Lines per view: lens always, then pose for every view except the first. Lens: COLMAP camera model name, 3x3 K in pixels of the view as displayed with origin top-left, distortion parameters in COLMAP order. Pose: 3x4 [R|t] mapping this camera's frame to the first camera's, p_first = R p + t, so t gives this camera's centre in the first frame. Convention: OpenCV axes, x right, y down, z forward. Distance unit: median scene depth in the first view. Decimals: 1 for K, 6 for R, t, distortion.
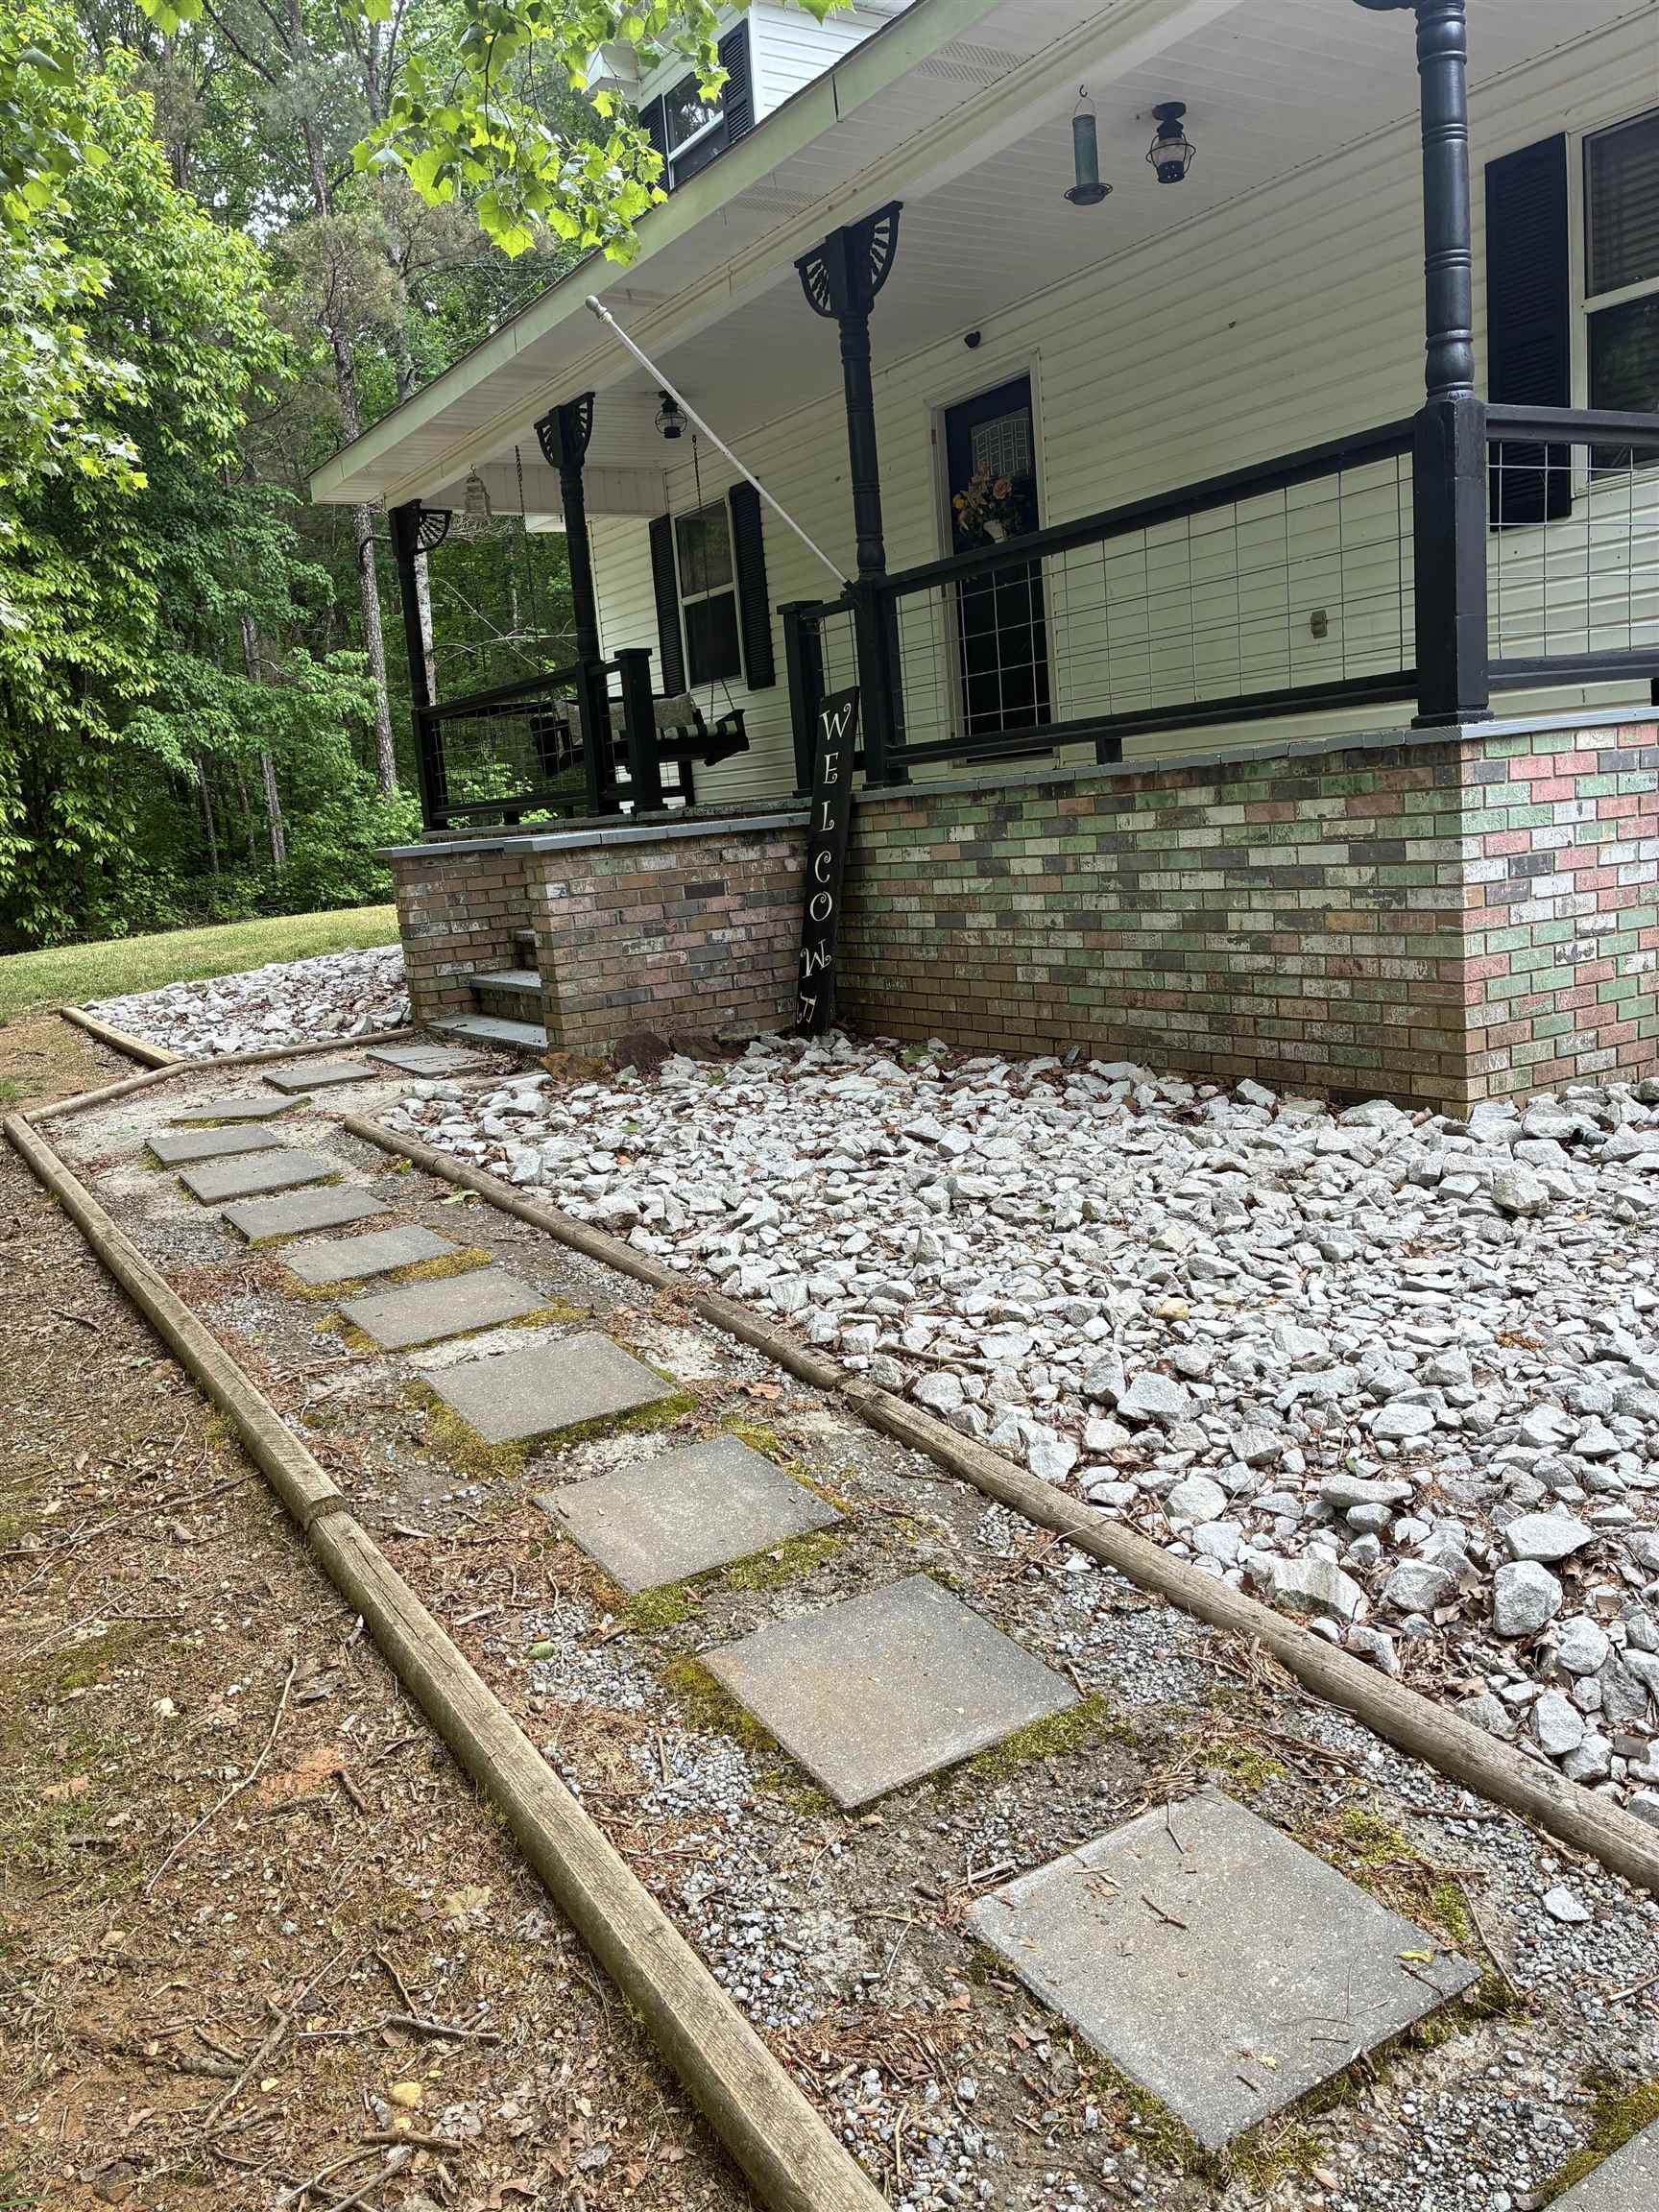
lens RADIAL K [[1671.0, 0, 829.5], [0, 1671.0, 1106.0], [0, 0, 1]] dist [0.020163, -0.008809]
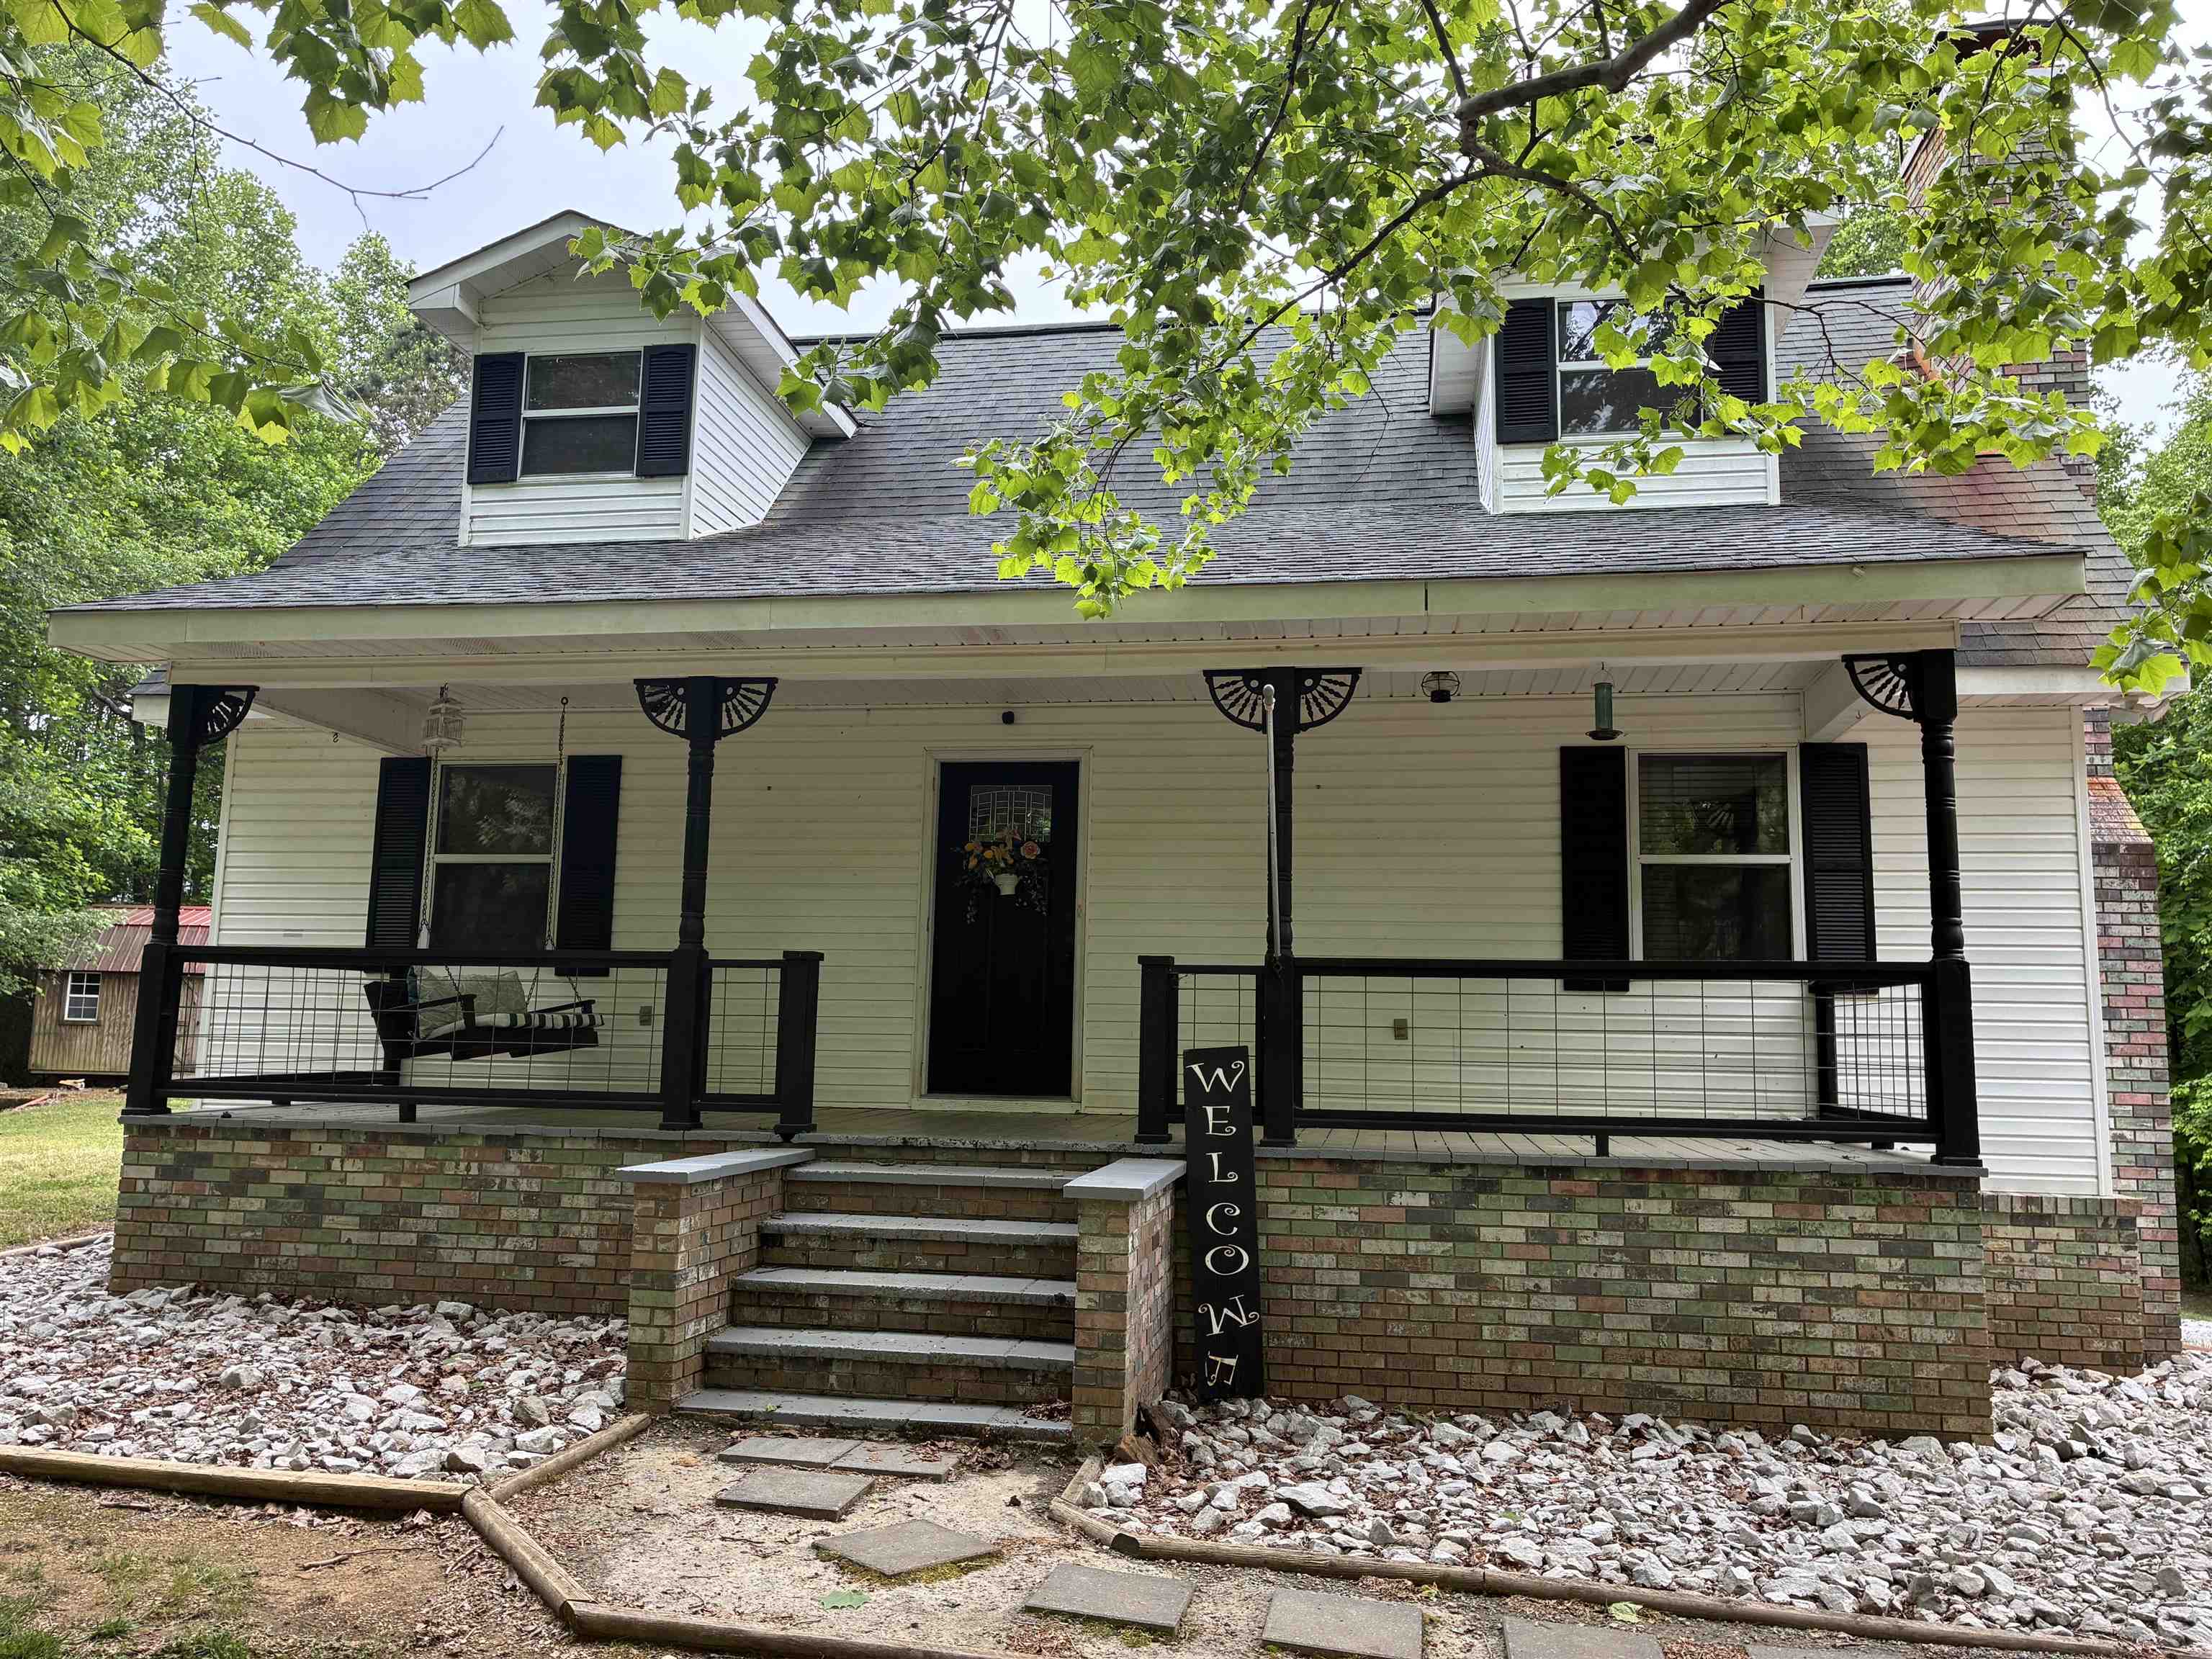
lens RADIAL K [[1671.0, 0, 1131.9], [0, 1671.0, 824.1], [0, 0, 1]] dist [0.020163, -0.008809]
pose [[0.653021, 0.207387, 0.728391, -0.982621], [0.052915, 0.946932, -0.317049, -0.062875], [-0.755489, 0.245583, 0.607392, 0.449909]]
